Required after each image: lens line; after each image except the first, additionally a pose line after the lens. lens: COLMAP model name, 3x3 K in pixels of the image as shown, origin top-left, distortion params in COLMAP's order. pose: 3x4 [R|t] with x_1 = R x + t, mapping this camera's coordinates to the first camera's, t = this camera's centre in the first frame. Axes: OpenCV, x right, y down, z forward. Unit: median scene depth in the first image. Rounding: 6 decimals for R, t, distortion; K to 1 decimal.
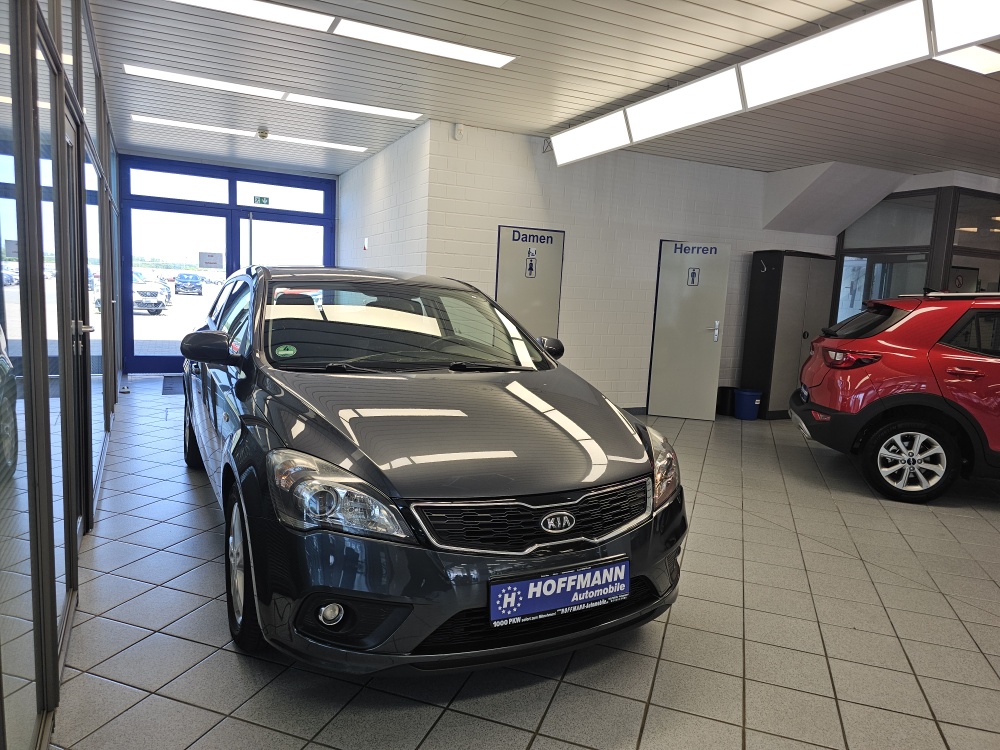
lens RADIAL K [[685.5, 0, 529.2], [0, 685.5, 394.3], [0, 0, 1]] dist [0.028231, -0.050200]
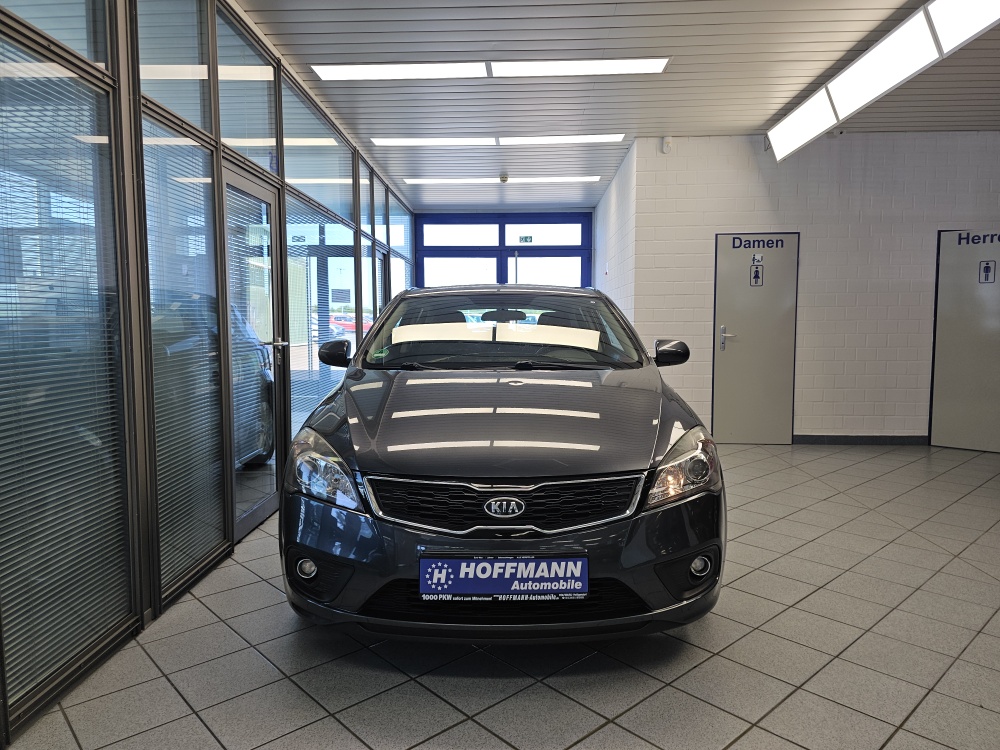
lens RADIAL K [[685.5, 0, 466.5], [0, 685.5, 378.3], [0, 0, 1]] dist [0.028231, -0.050200]
pose [[0.874219, -0.011875, -0.485387, 0.465678], [-0.019704, 0.998010, -0.059906, 0.060239], [0.485133, 0.061935, 0.872244, 0.097808]]
